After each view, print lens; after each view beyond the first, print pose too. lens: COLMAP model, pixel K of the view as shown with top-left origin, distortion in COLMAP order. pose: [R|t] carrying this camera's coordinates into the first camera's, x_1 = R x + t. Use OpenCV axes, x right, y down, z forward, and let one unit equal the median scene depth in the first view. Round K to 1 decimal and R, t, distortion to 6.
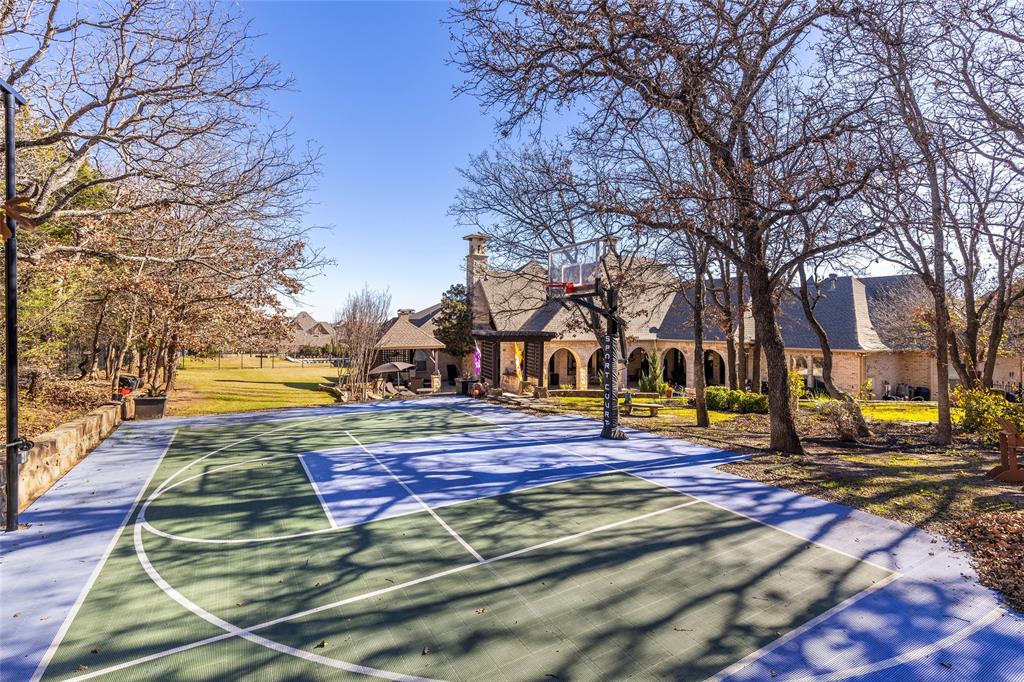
lens RADIAL K [[455.7, 0, 512.0], [0, 455.7, 341.0], [0, 0, 1]] dist [-0.000077, -0.000091]
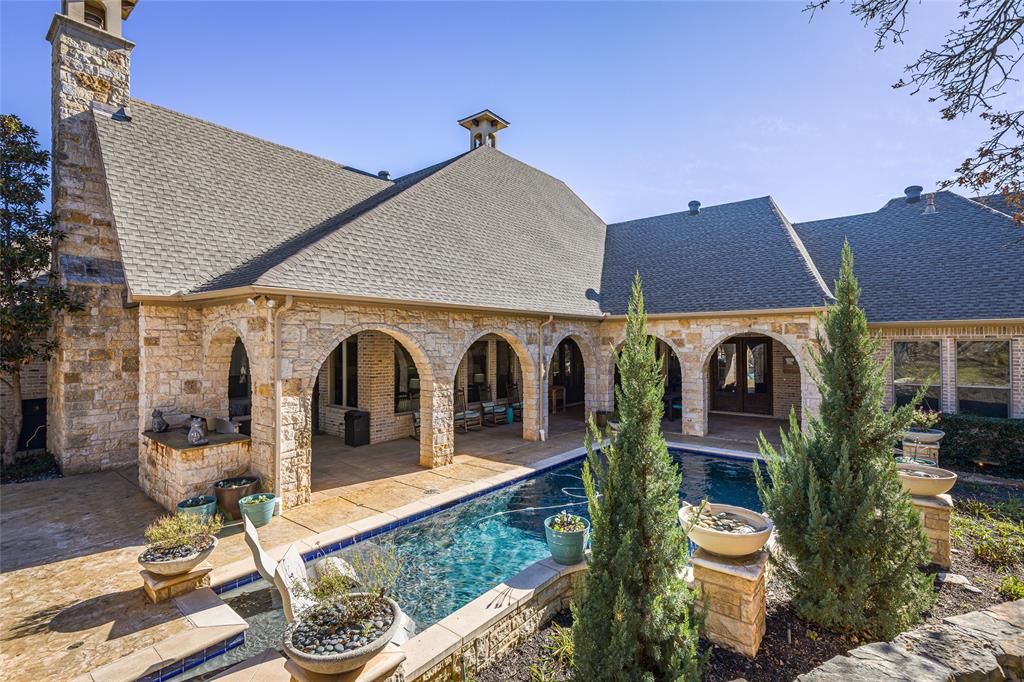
lens RADIAL K [[455.7, 0, 512.0], [0, 455.7, 341.0], [0, 0, 1]] dist [-0.000077, -0.000091]
pose [[0.904045, 0.000509, 0.427437, 0.053657], [0.018626, 0.999002, -0.040585, 0.035054], [-0.427031, 0.044652, 0.903134, 0.647648]]
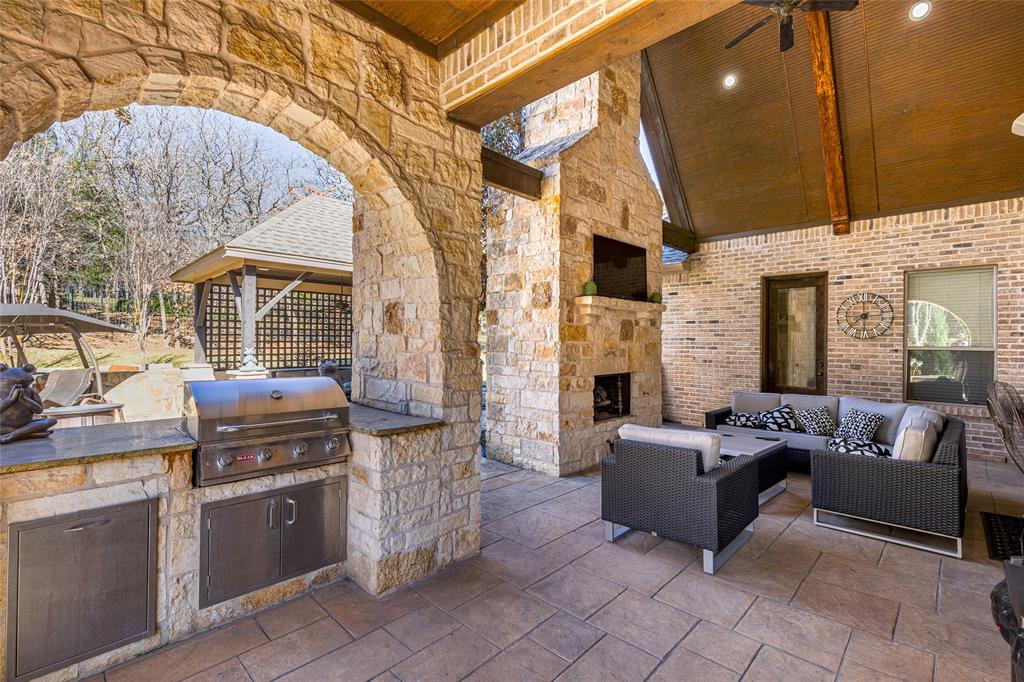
lens RADIAL K [[455.7, 0, 512.0], [0, 455.7, 341.0], [0, 0, 1]] dist [-0.000077, -0.000091]
pose [[0.366128, 0.003649, -0.930557, 0.121955], [-0.041131, 0.999078, -0.012265, 0.056410], [0.929655, 0.042765, 0.365941, 1.007567]]
